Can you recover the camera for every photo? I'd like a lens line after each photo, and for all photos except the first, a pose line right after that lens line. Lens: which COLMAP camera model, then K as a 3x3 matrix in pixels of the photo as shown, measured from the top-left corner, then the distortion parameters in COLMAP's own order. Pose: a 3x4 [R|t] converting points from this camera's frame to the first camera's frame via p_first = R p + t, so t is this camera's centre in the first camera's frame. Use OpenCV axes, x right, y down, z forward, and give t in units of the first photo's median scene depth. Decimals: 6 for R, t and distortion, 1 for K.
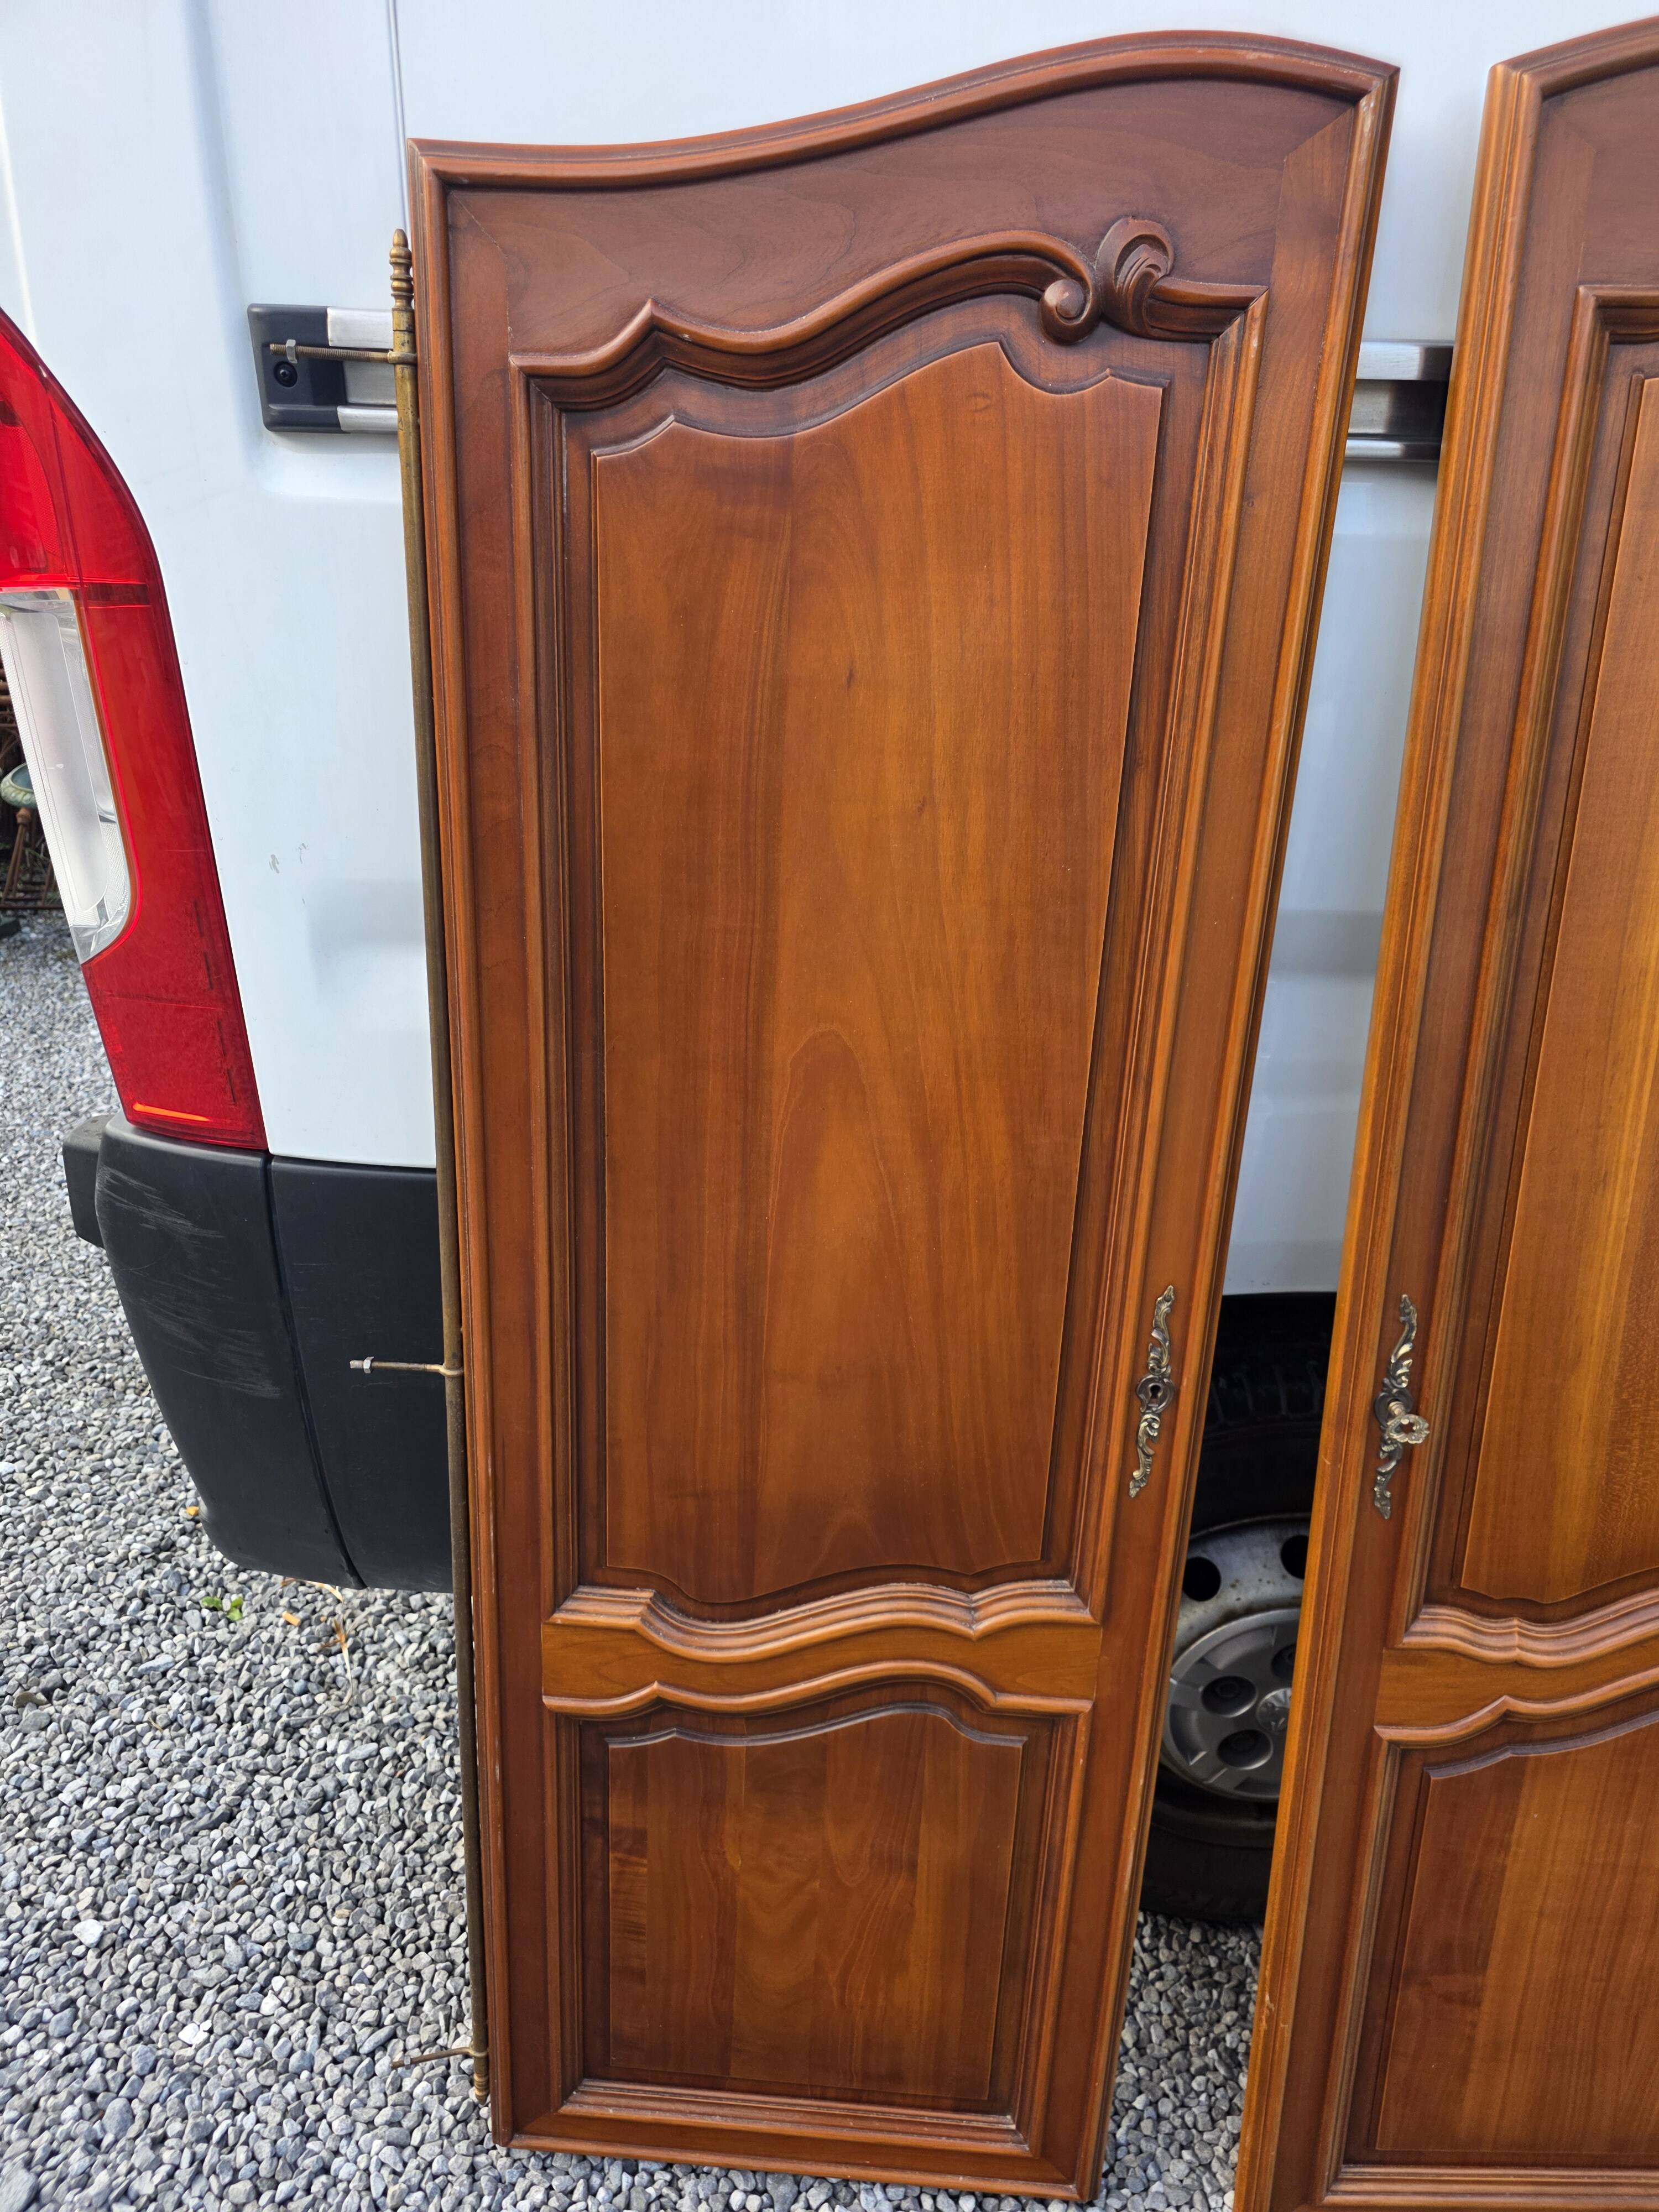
lens RADIAL K [[1502.0, 0, 832.8], [0, 1502.0, 1110.9], [0, 0, 1]] dist [0.051950, -0.045091]
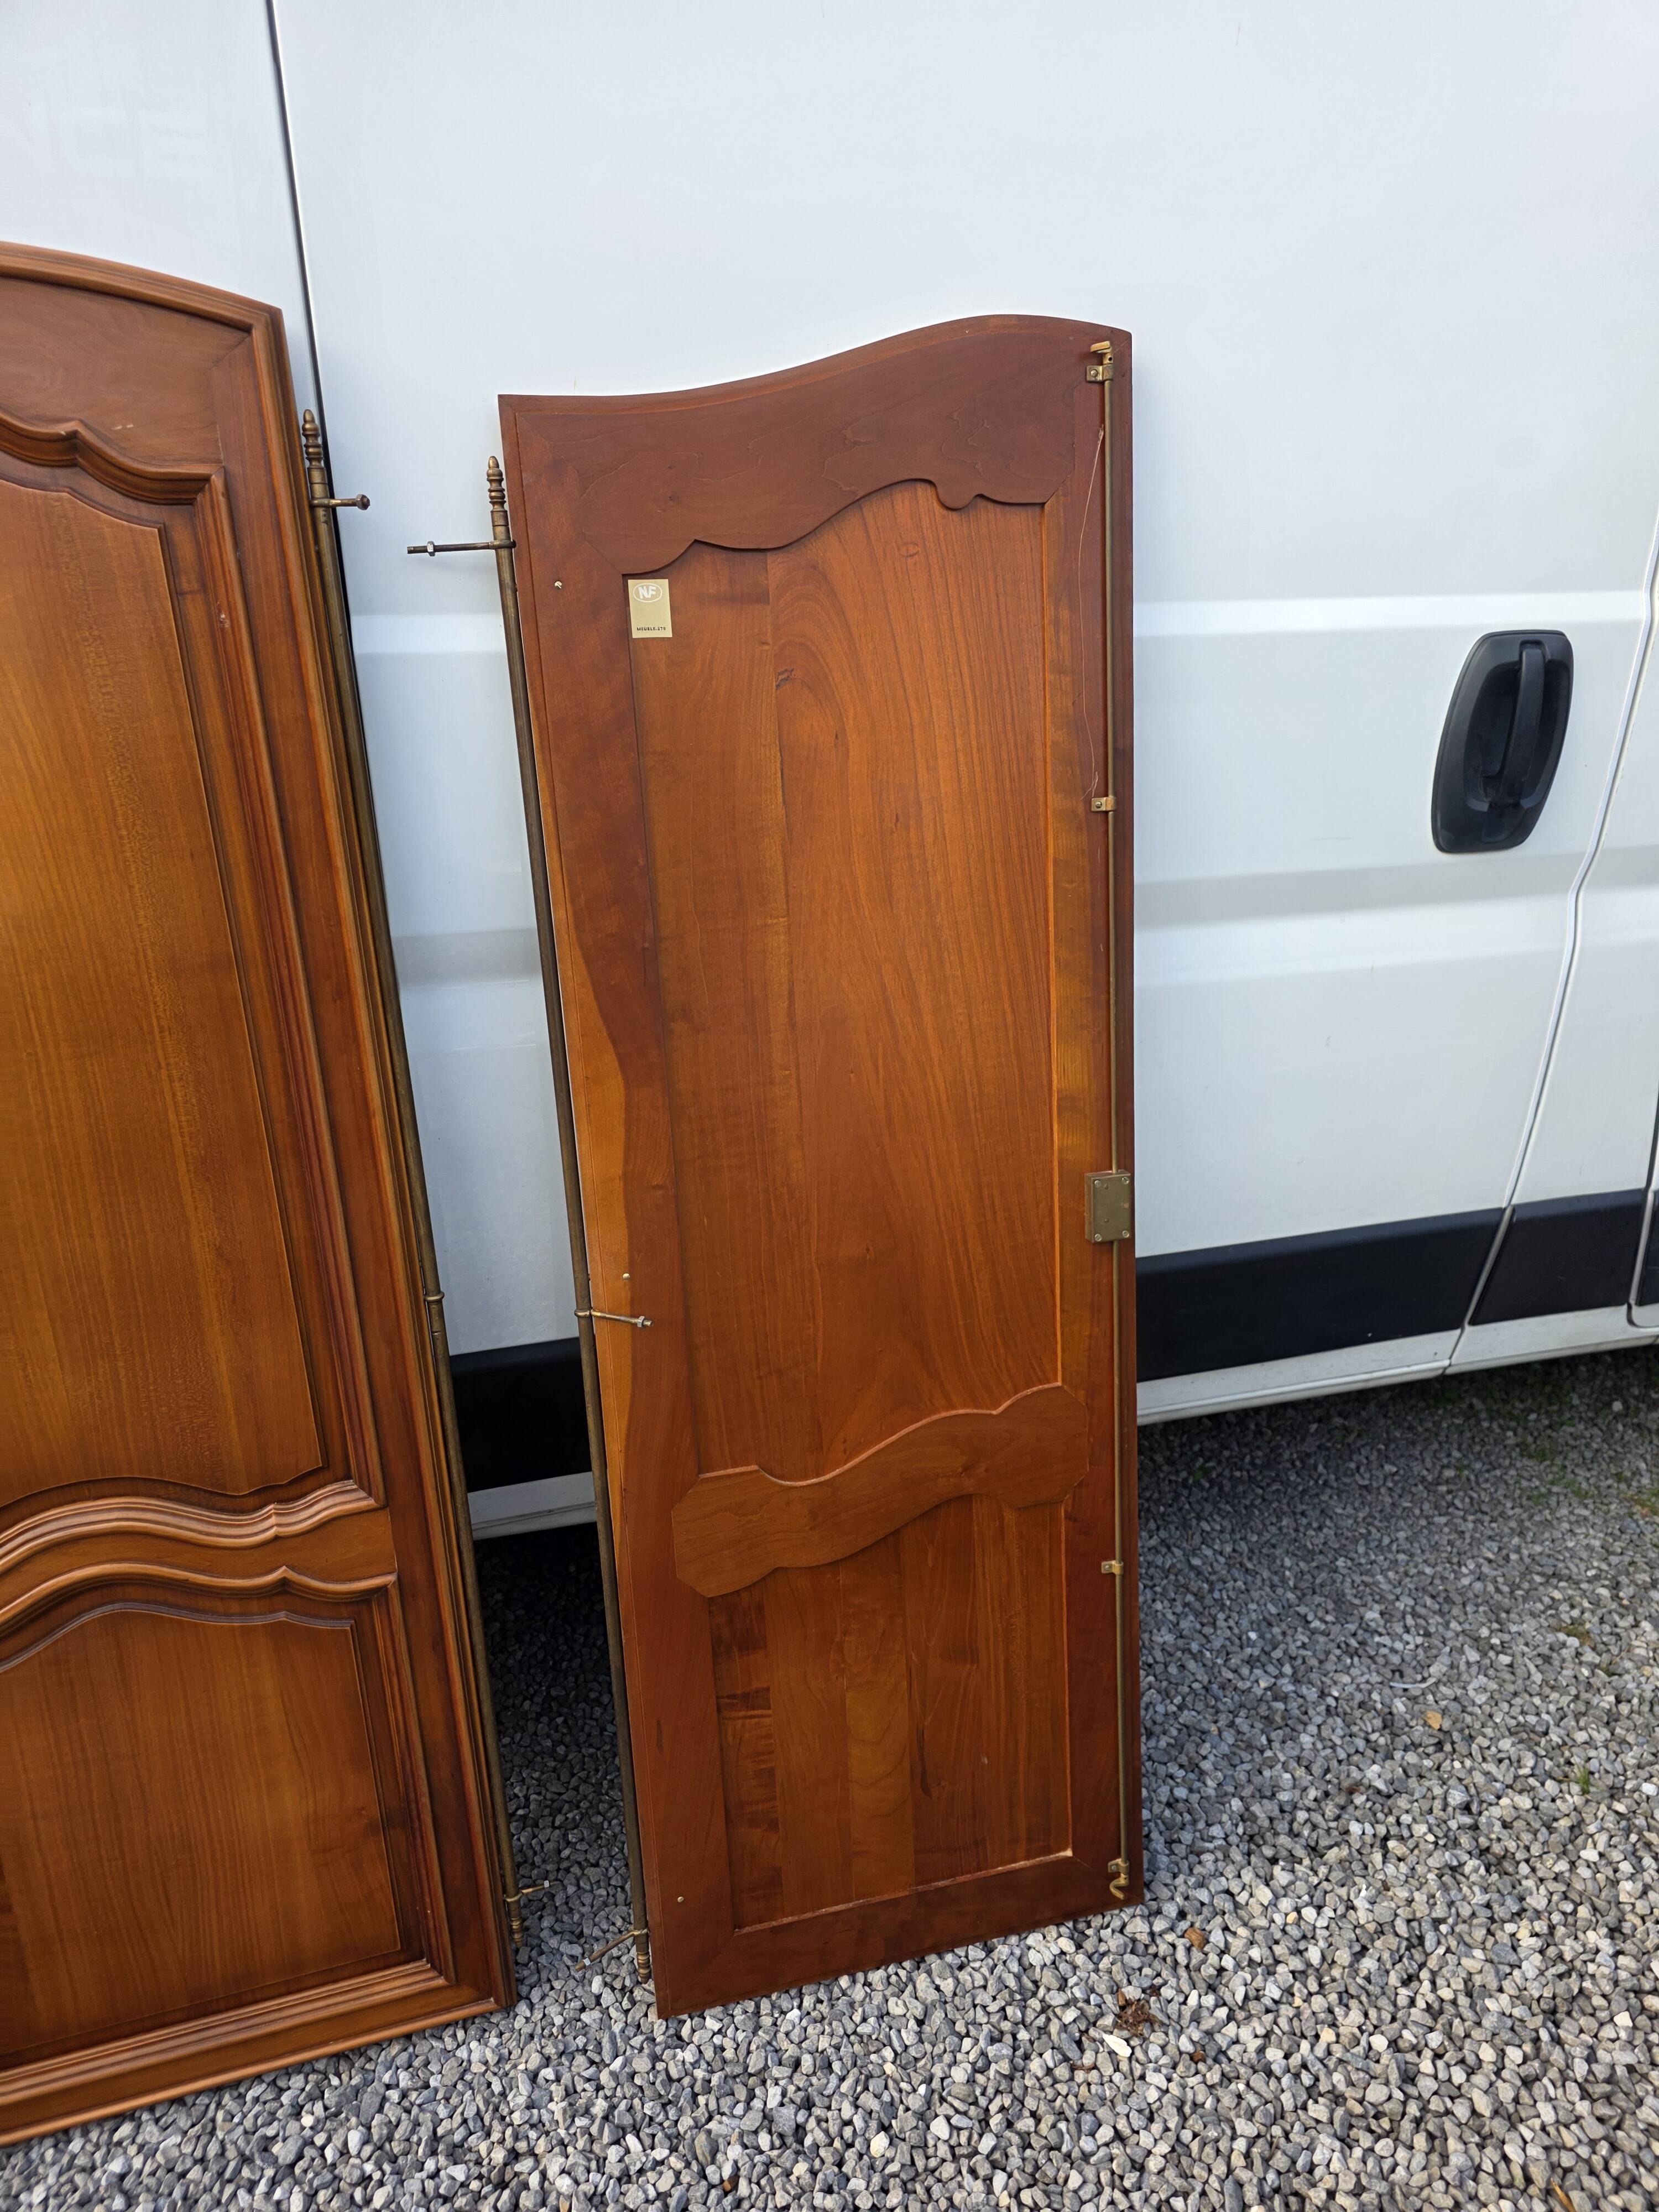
lens RADIAL K [[1500.8, 0, 863.7], [0, 1500.8, 1111.4], [0, 0, 1]] dist [0.059896, -0.048817]
pose [[0.956514, -0.133858, 0.259159, 0.859626], [0.139345, 0.990240, -0.002829, 0.087086], [-0.256251, 0.038819, 0.965830, -0.317644]]
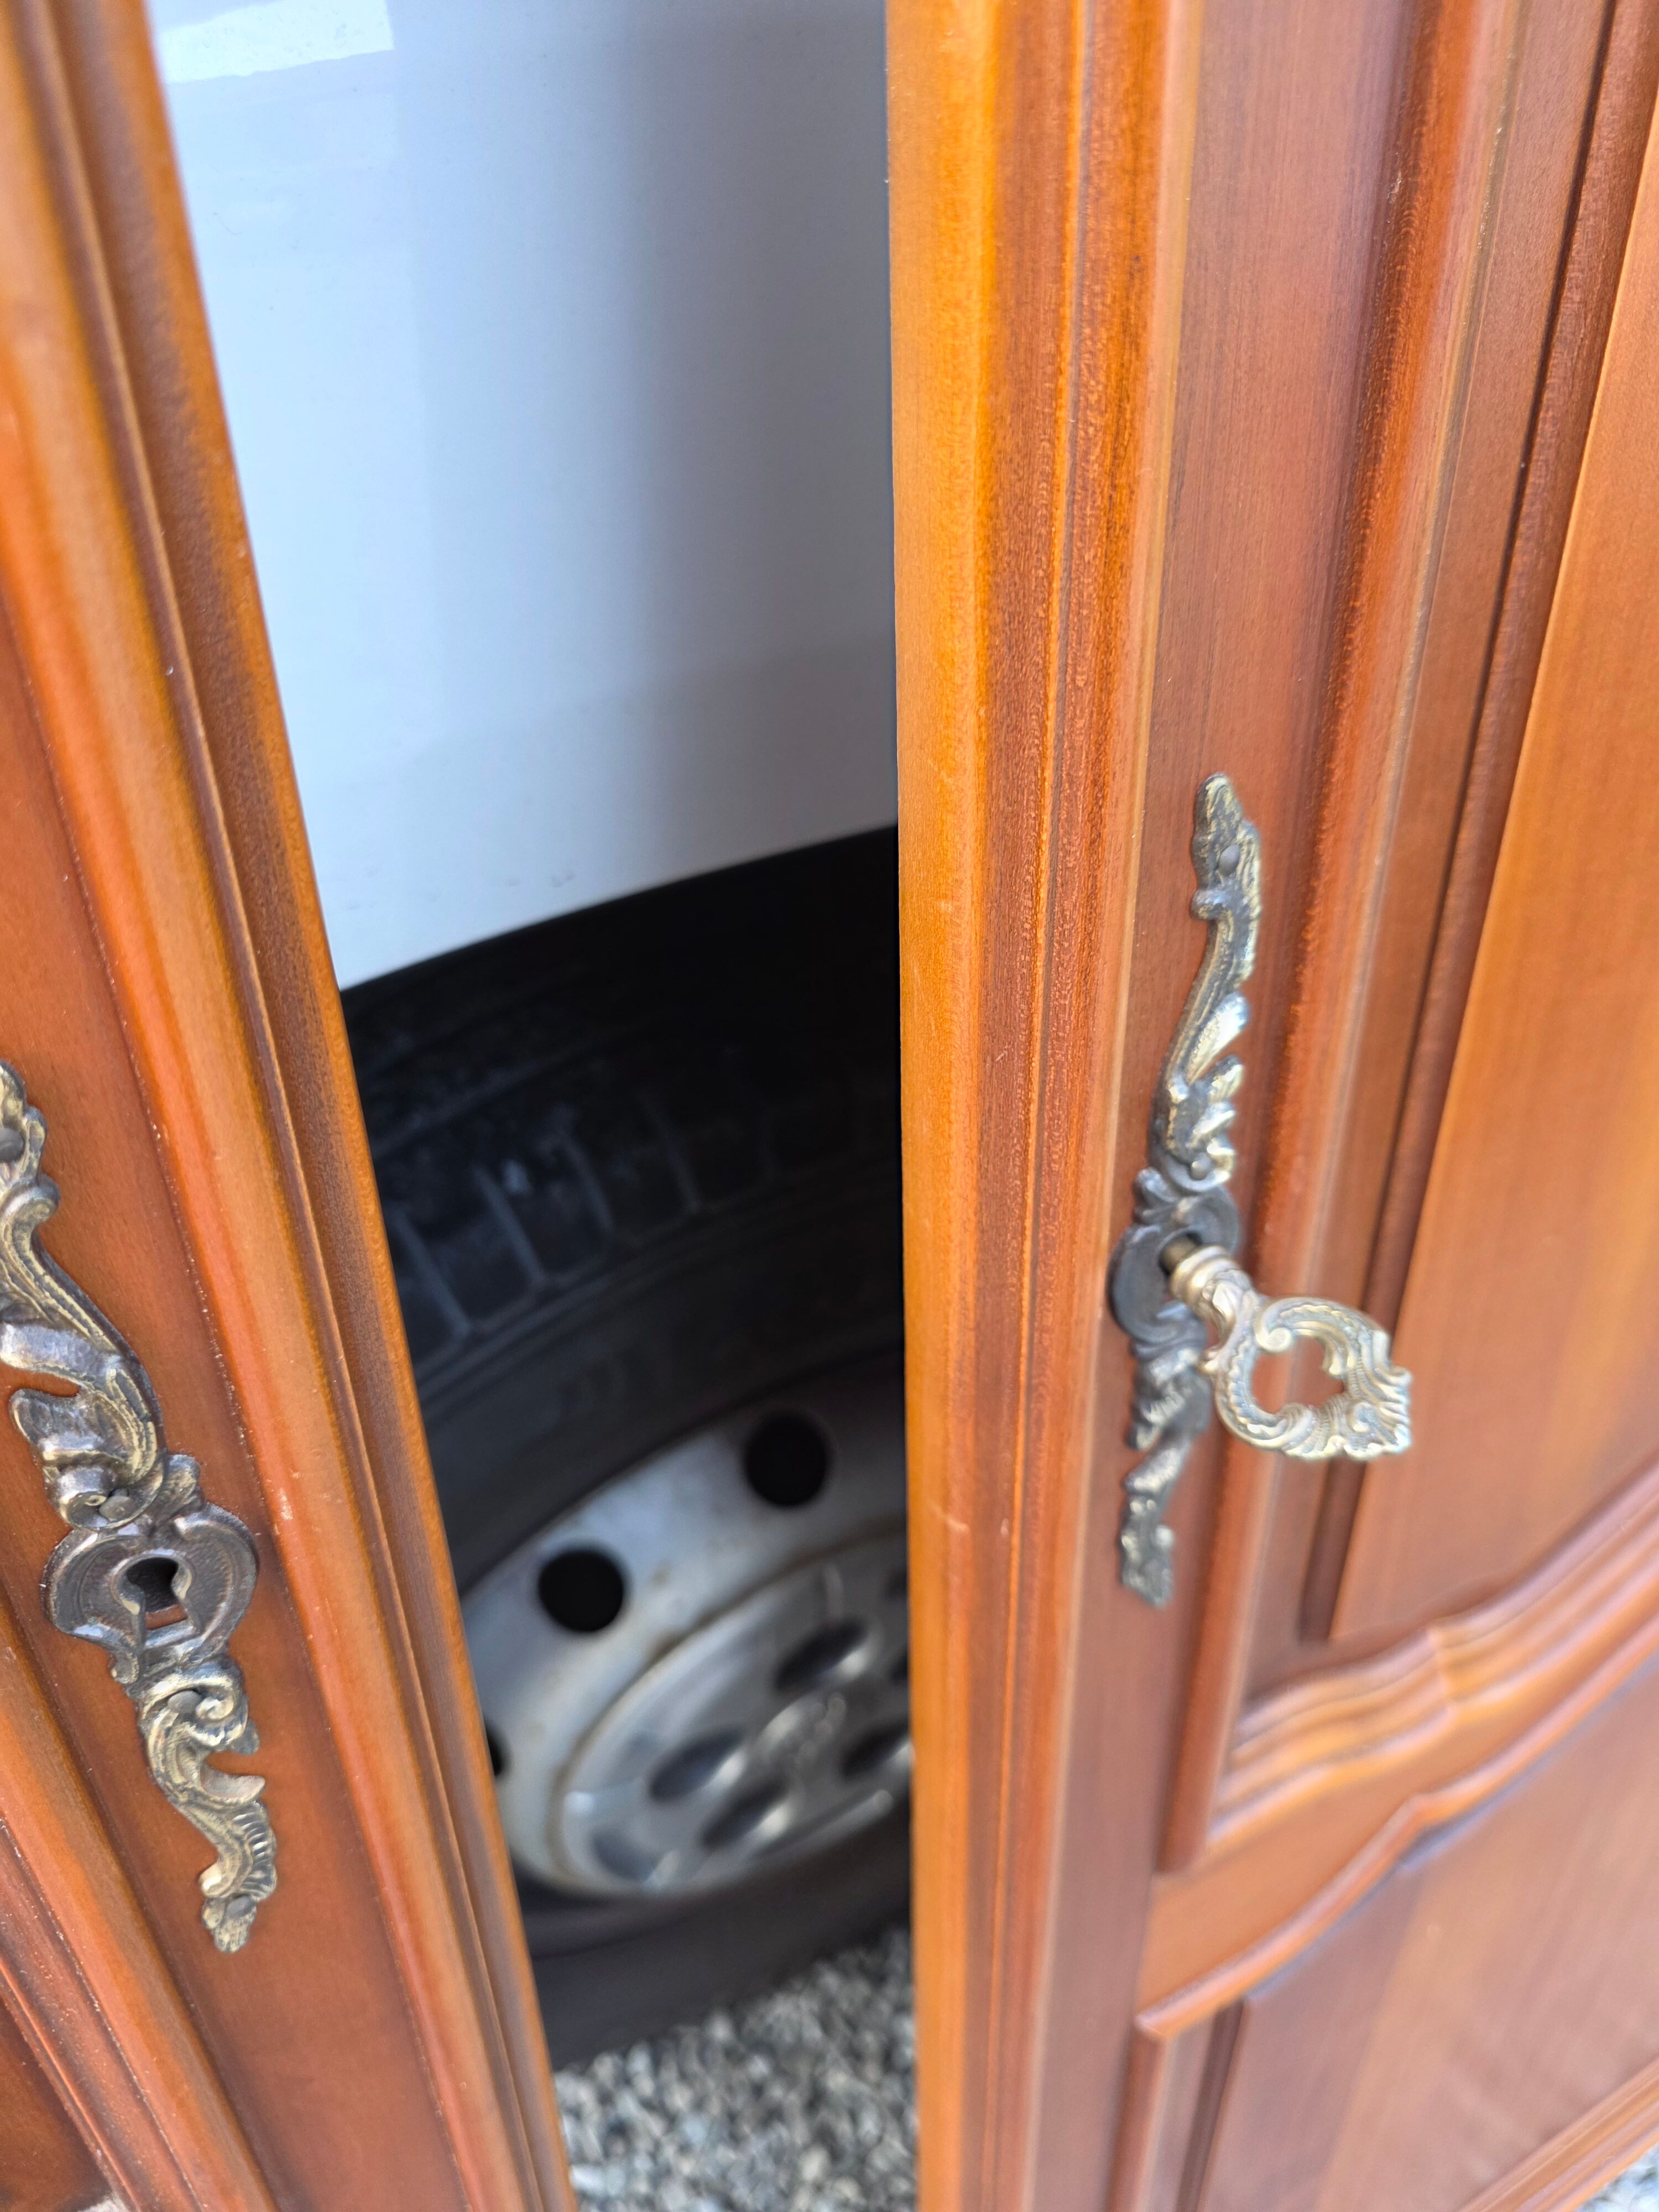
lens RADIAL K [[1511.8, 0, 867.1], [0, 1511.8, 1099.4], [0, 0, 1]] dist [0.041260, -0.030717]
pose [[0.857383, -0.309500, 0.411223, 0.213441], [0.192563, 0.933861, 0.301370, 0.079981], [-0.477299, -0.179203, 0.860274, 0.738561]]
